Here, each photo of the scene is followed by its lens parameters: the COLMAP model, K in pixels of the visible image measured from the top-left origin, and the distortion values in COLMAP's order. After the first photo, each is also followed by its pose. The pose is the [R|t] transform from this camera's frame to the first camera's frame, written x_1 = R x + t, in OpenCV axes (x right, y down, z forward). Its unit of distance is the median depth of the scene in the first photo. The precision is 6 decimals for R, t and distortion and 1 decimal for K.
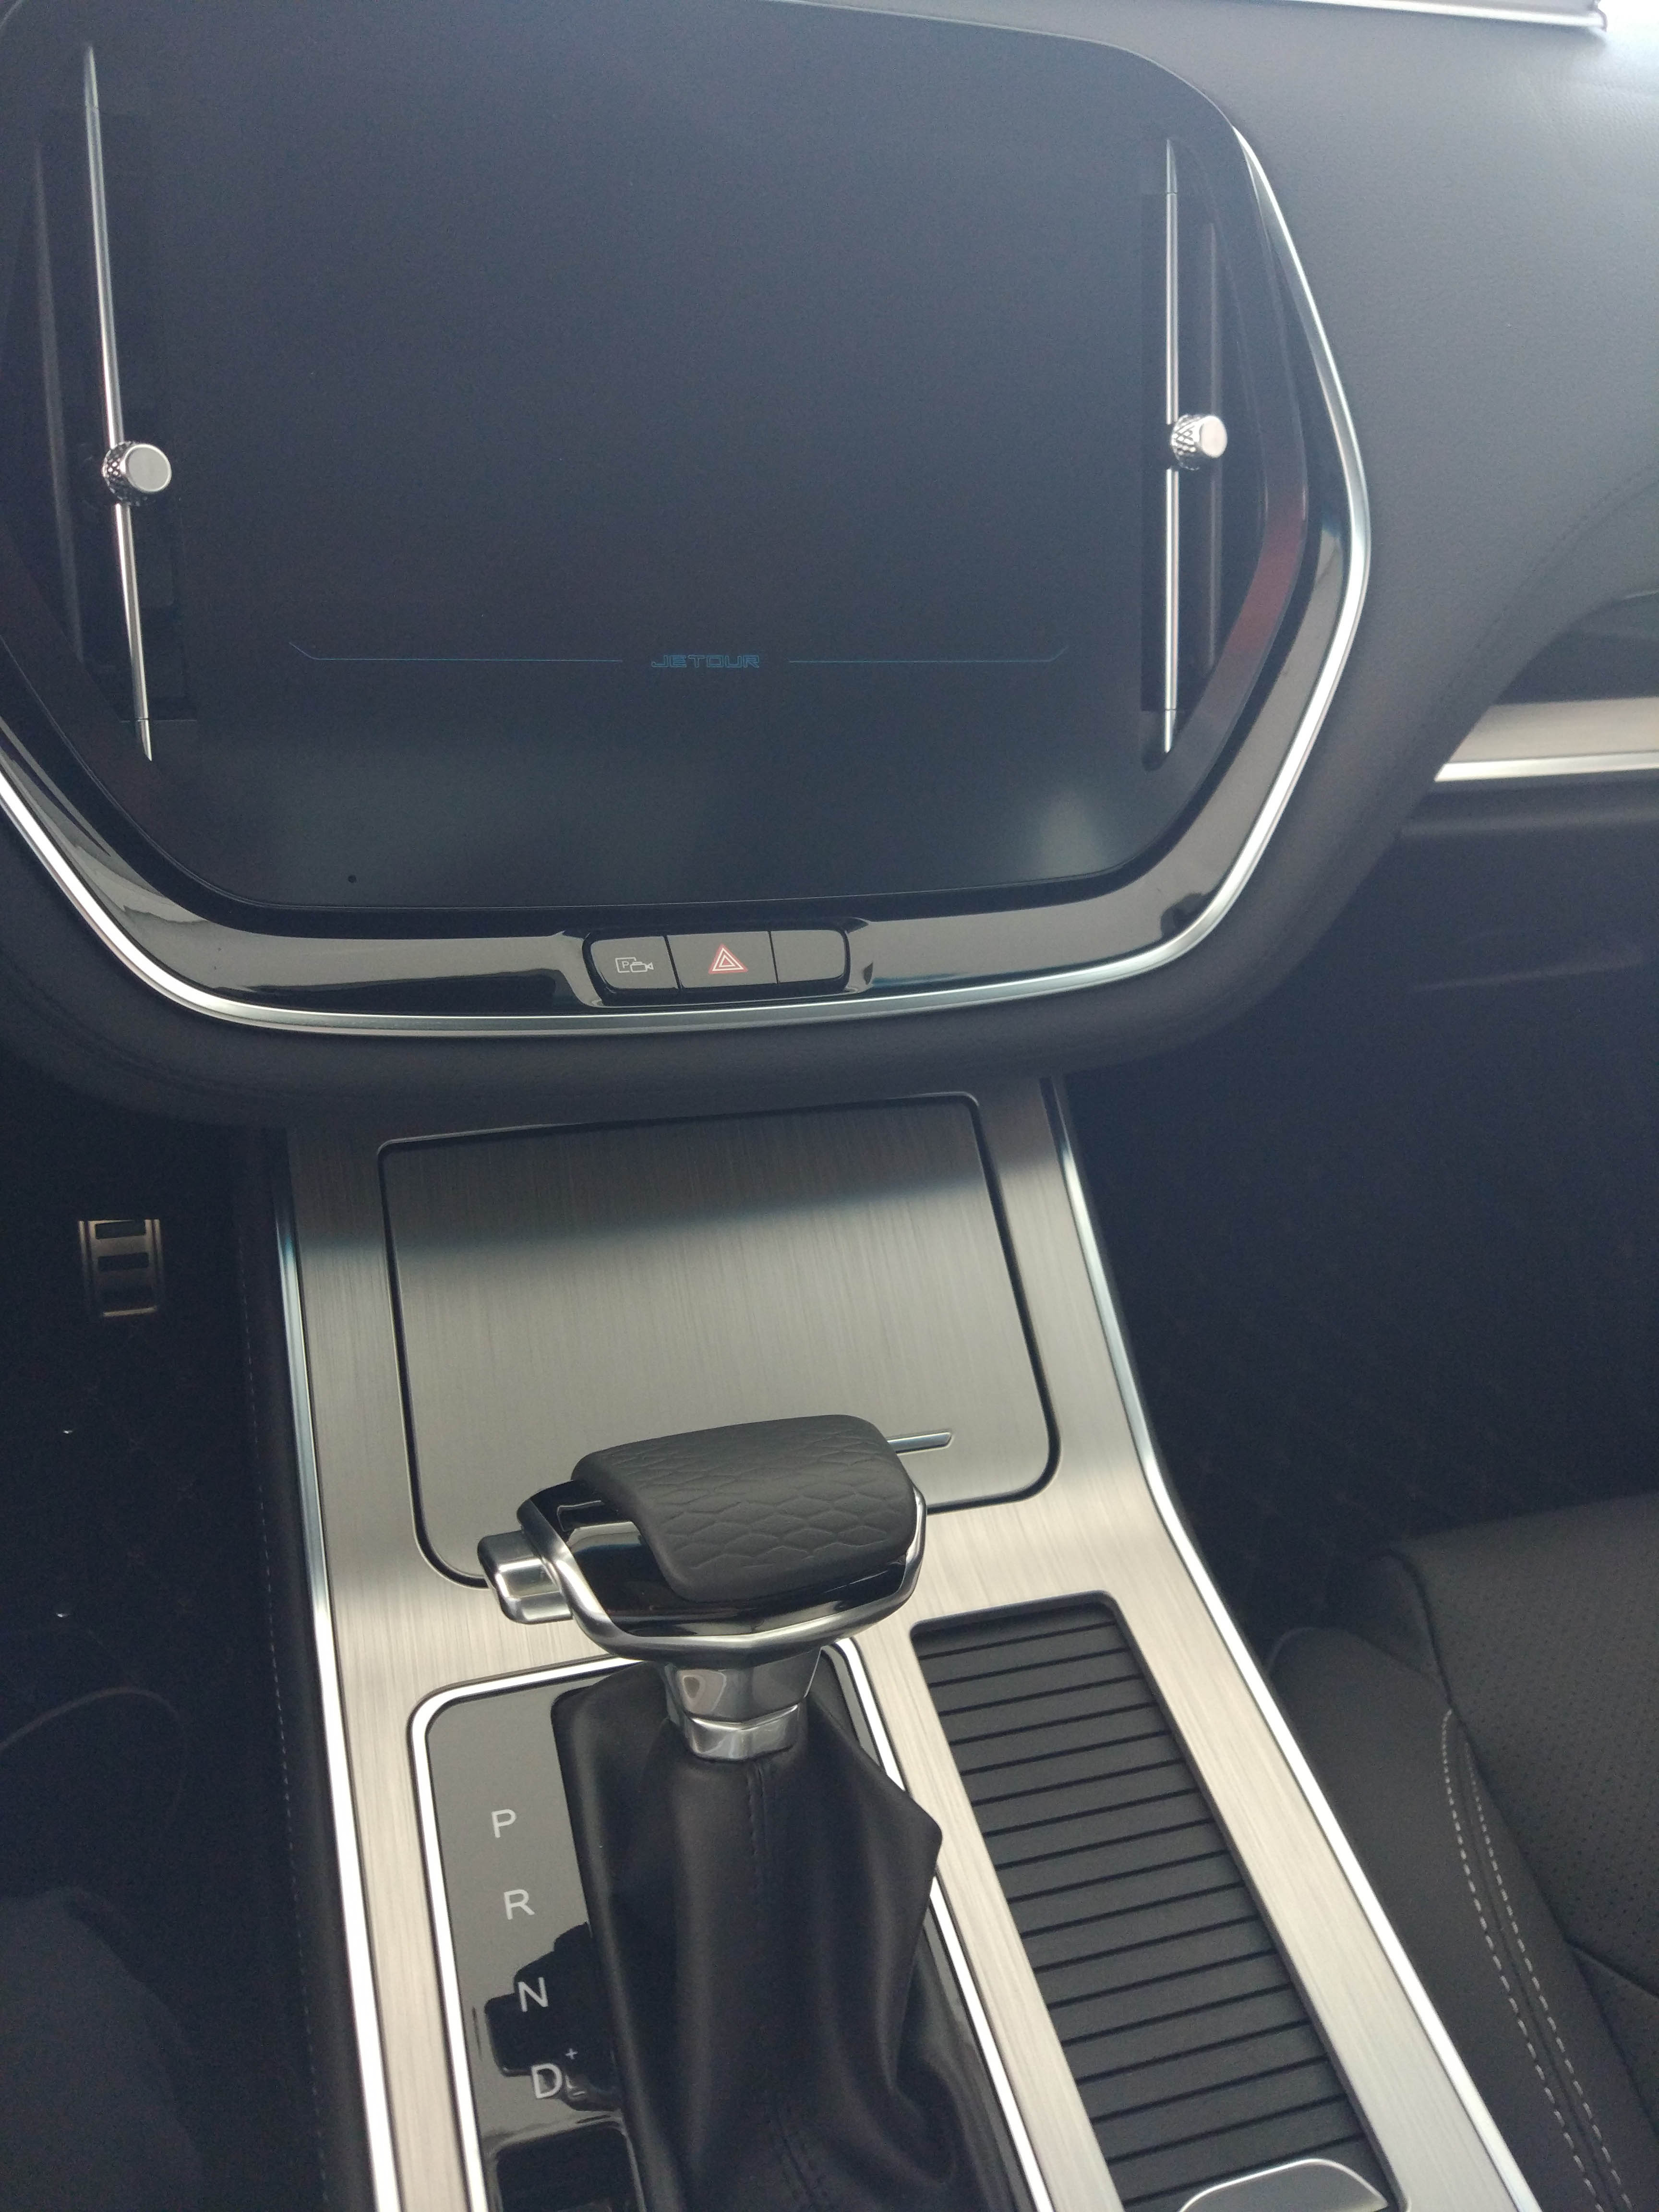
lens RADIAL K [[1992.1, 0, 900.3], [0, 1992.1, 1109.8], [0, 0, 1]] dist [0.040945, -0.124022]
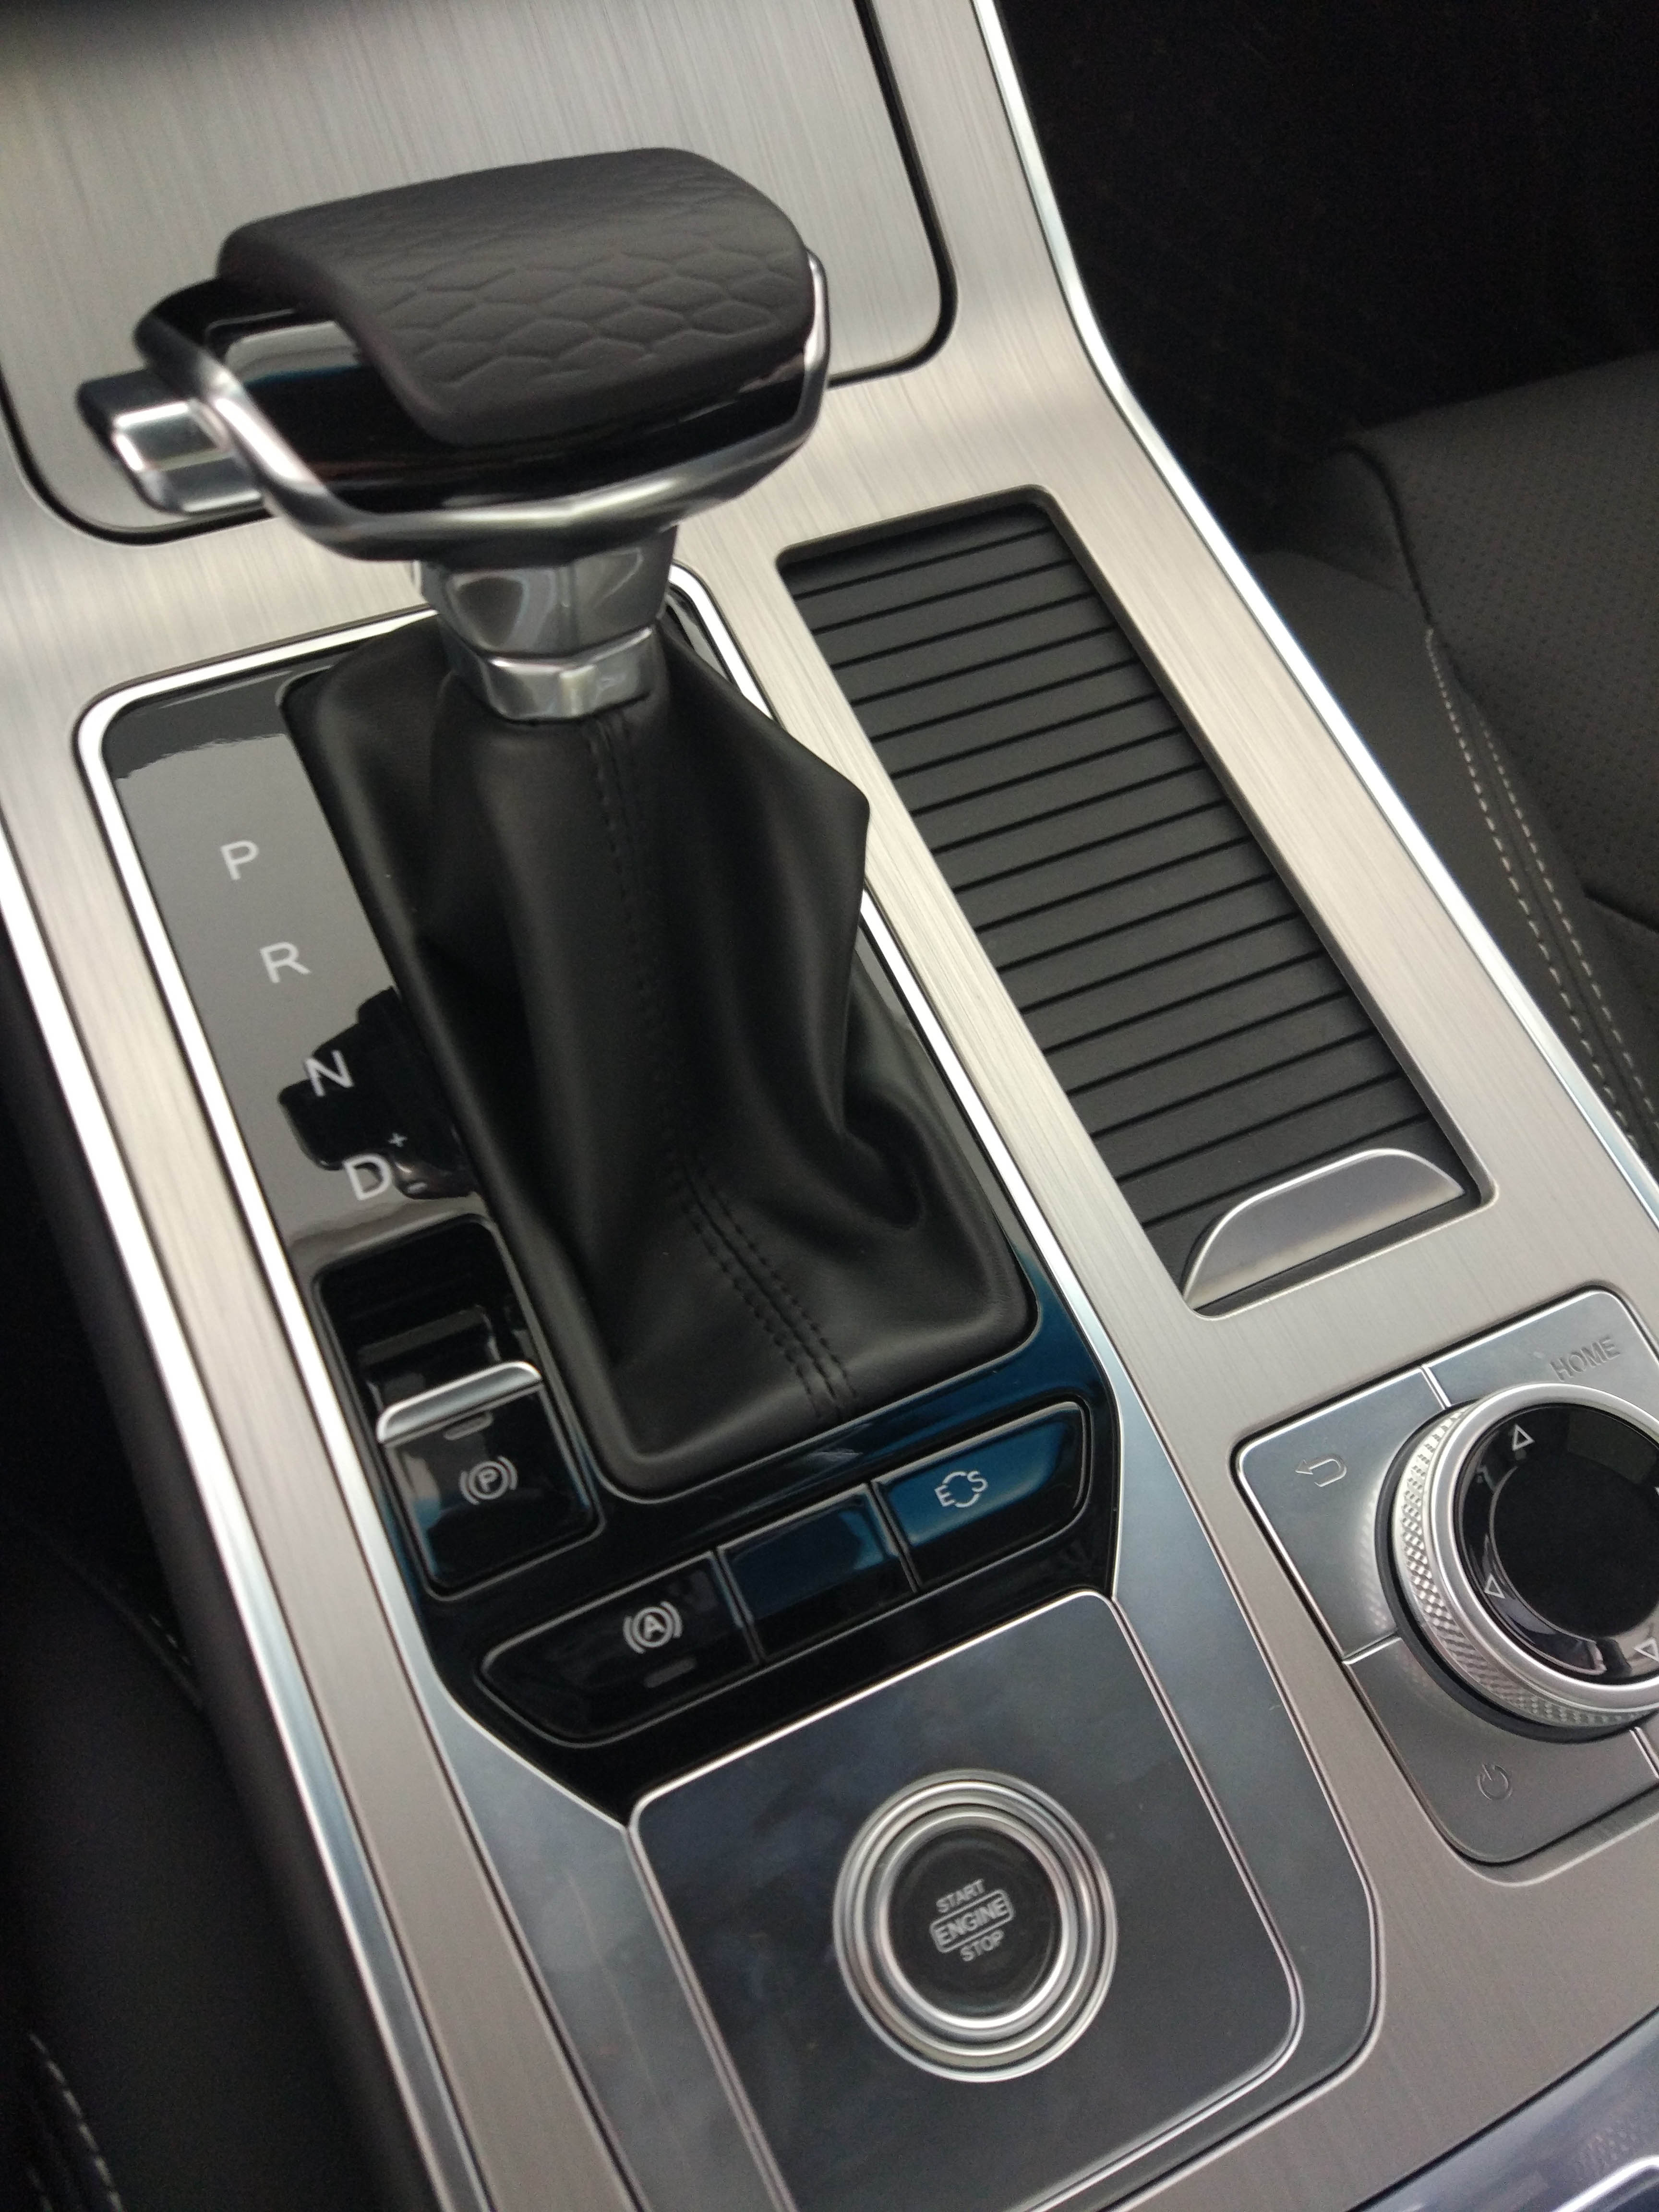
lens RADIAL K [[2018.4, 0, 979.6], [0, 2018.4, 1113.4], [0, 0, 1]] dist [0.145364, -0.390781]
pose [[0.985842, -0.116943, 0.120163, -0.040333], [0.051383, 0.892865, 0.447384, 0.134096], [-0.159607, -0.434876, 0.886233, 0.293506]]
